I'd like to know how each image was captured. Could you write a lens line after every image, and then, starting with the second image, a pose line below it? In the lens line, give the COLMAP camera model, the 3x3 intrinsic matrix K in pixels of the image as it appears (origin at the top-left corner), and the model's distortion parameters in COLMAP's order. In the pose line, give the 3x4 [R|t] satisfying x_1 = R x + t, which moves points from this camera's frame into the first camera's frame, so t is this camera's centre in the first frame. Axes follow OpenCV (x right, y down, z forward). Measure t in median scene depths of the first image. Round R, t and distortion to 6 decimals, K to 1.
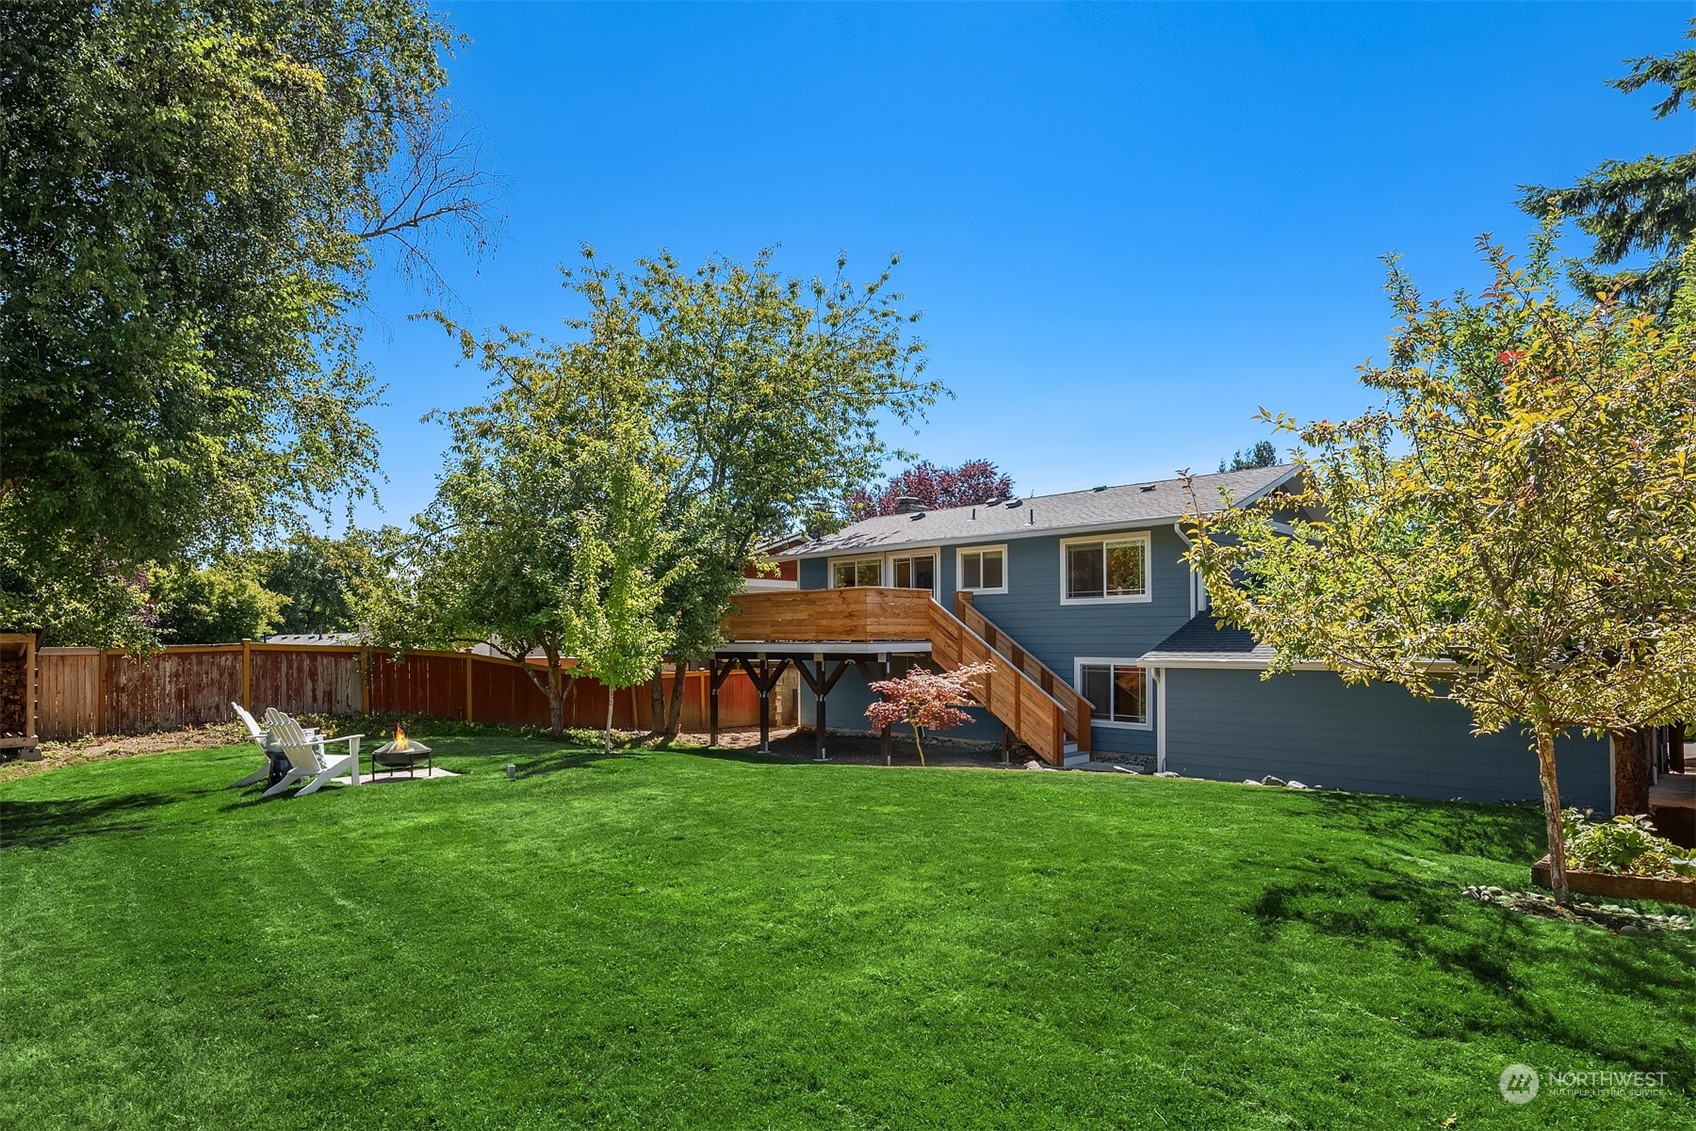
lens RADIAL K [[910.3, 0, 847.1], [0, 910.3, 635.0], [0, 0, 1]] dist [-0.000278, -0.000531]
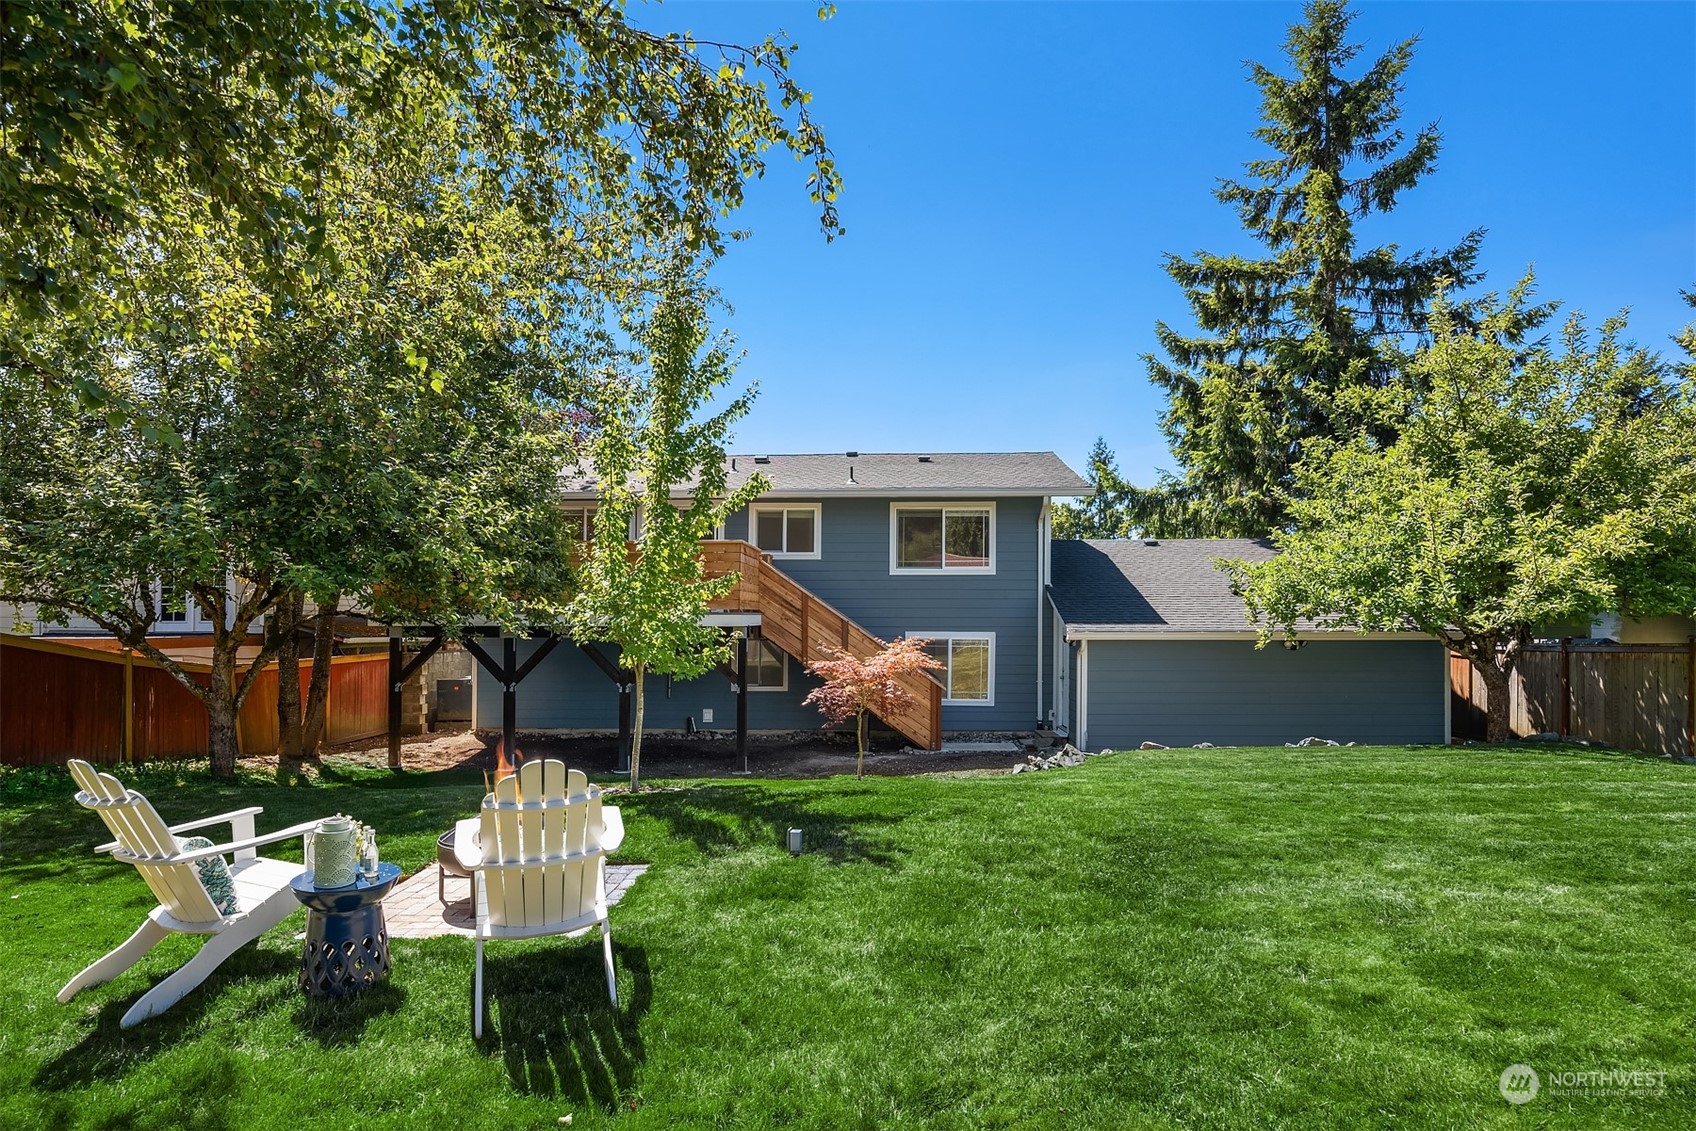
lens RADIAL K [[926.9, 0, 851.0], [0, 926.9, 593.5], [0, 0, 1]] dist [0.001049, -0.000506]
pose [[0.765360, 0.023957, 0.643156, -0.394113], [-0.008504, 0.999596, -0.027114, 0.011735], [-0.643546, 0.015282, 0.765255, 0.314214]]
